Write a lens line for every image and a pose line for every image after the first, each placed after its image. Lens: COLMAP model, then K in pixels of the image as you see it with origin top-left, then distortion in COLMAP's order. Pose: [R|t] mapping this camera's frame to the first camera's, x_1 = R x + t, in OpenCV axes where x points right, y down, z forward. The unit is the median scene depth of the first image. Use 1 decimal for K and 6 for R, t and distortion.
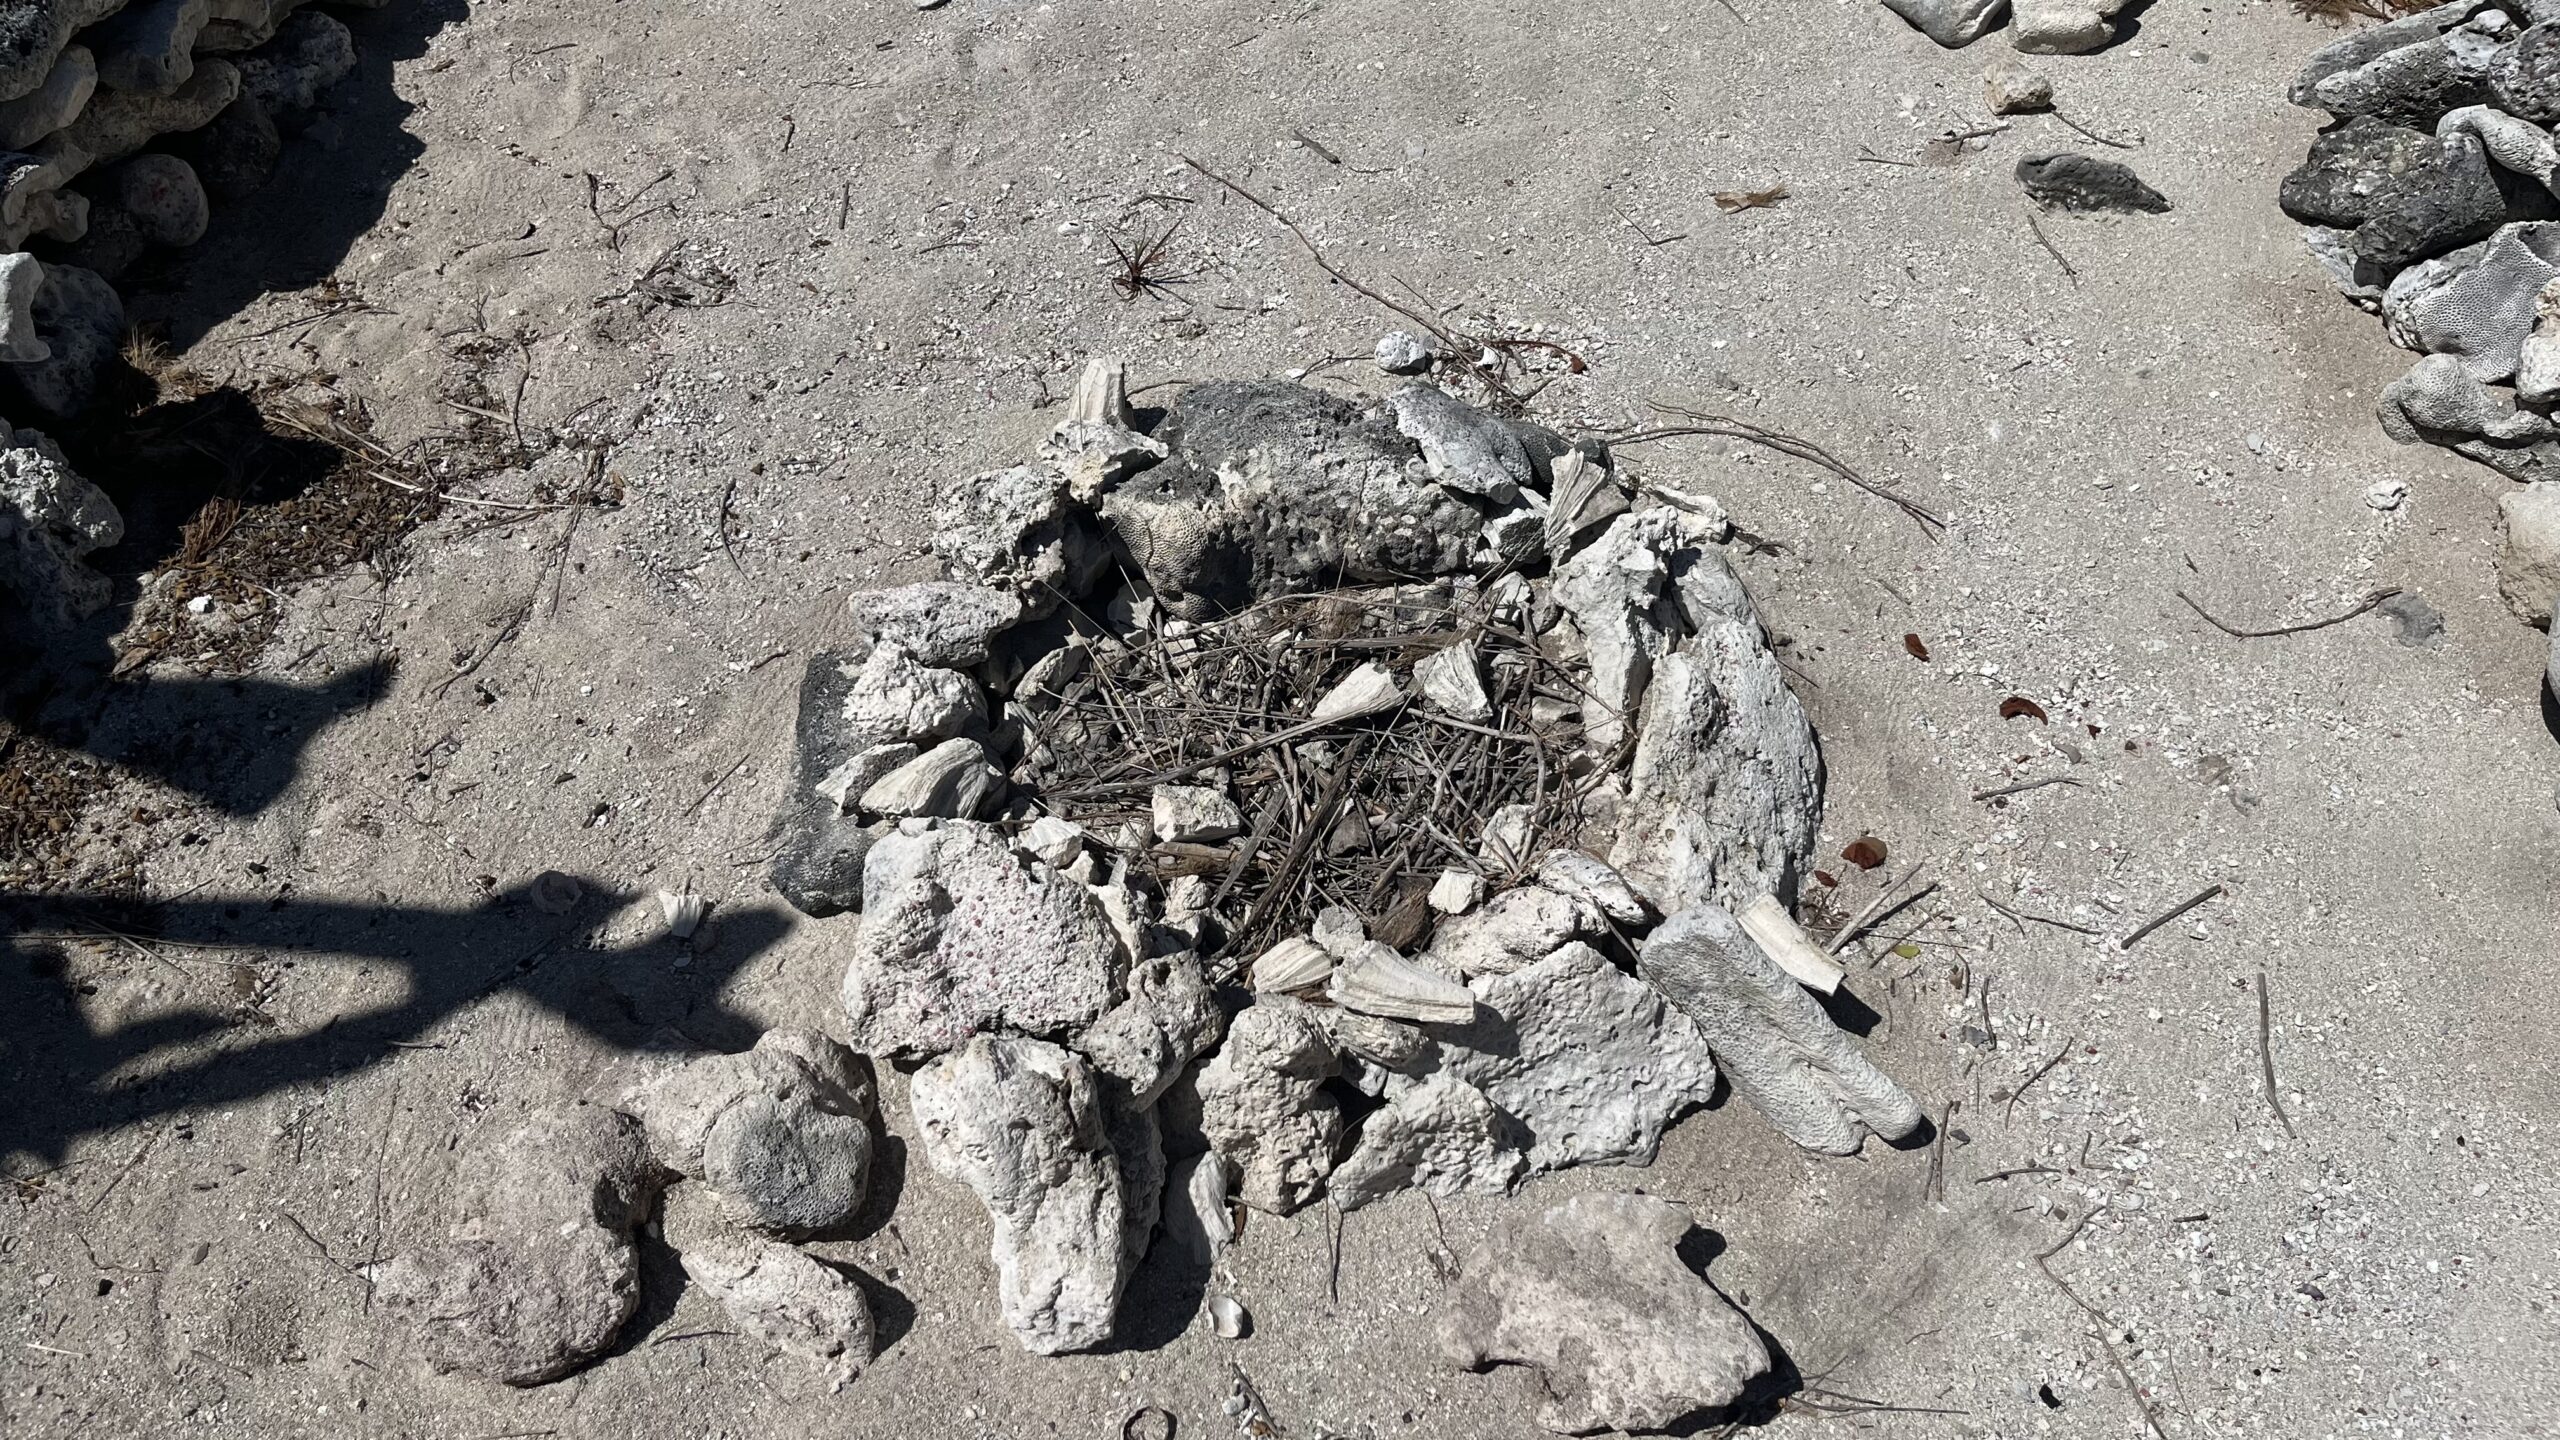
lens RADIAL K [[2015.1, 0, 1280.0], [0, 2015.1, 720.0], [0, 0, 1]] dist [-0.004431, -0.006361]
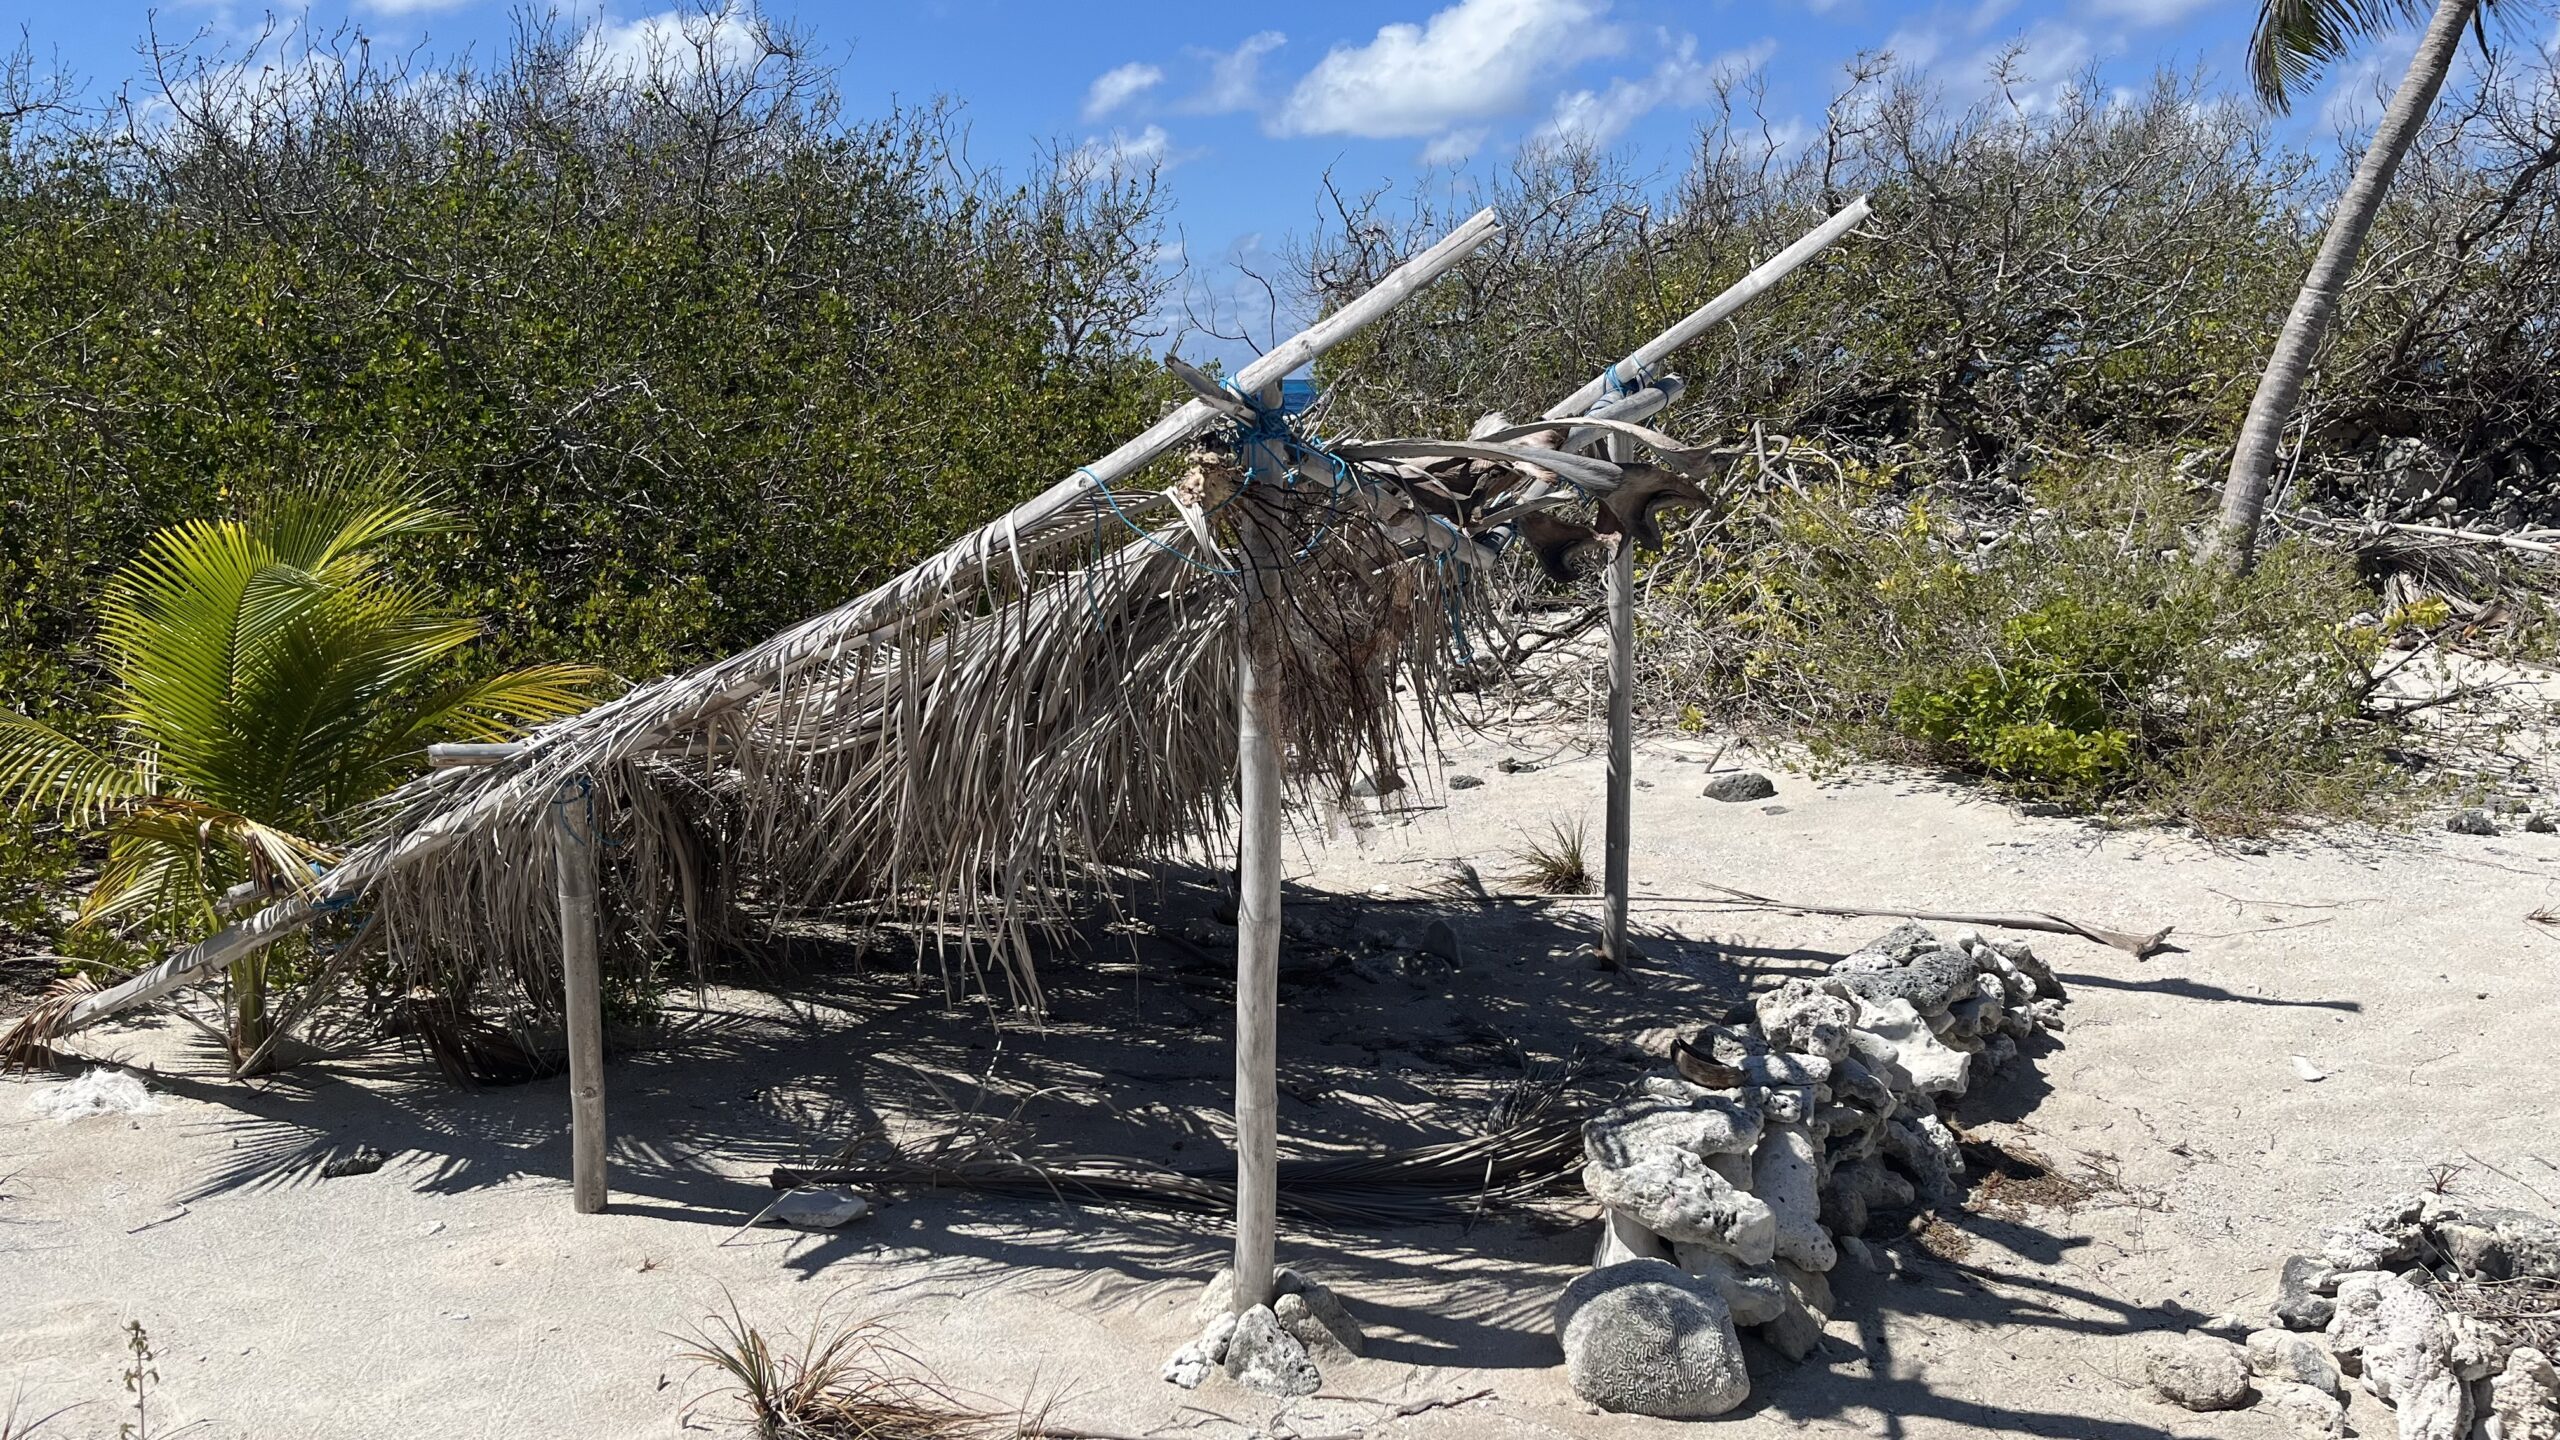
lens RADIAL K [[2015.1, 0, 1280.0], [0, 2015.1, 720.0], [0, 0, 1]] dist [-0.004431, -0.006361]
pose [[0.858627, 0.054480, -0.509698, -0.093065], [-0.347750, 0.792438, -0.501111, 1.124188], [0.376603, 0.607515, 0.699354, -1.539906]]
